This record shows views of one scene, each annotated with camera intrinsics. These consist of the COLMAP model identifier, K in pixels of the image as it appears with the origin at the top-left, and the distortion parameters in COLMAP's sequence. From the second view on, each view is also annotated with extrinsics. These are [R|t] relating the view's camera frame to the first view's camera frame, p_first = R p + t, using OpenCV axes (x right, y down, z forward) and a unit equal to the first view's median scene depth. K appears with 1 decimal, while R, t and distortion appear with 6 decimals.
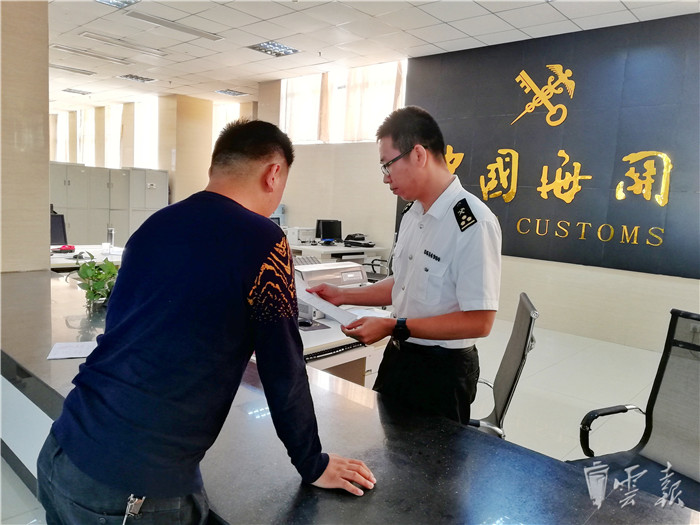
lens RADIAL K [[529.1, 0, 350.1], [0, 529.1, 261.5], [0, 0, 1]] dist [-0.005403, -0.002569]
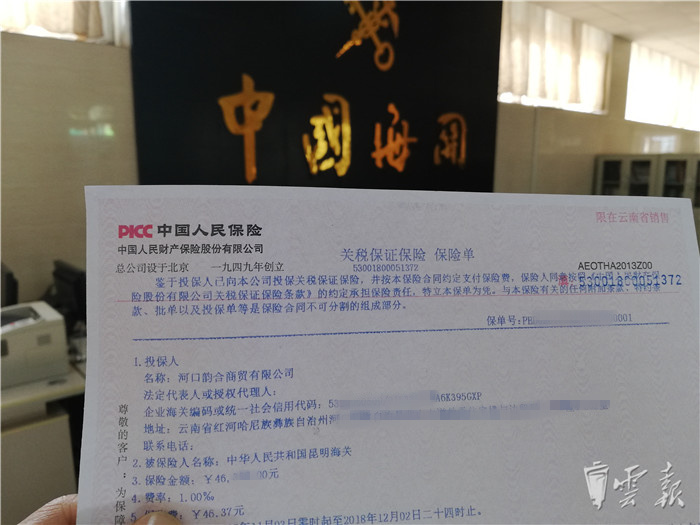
lens RADIAL K [[529.1, 0, 350.1], [0, 529.1, 262.8], [0, 0, 1]] dist [-0.005403, -0.002569]
pose [[0.934394, -0.111968, 0.338187, 0.054175], [0.095286, 0.993287, 0.065589, -0.036635], [-0.343260, -0.029062, 0.938791, 0.296845]]
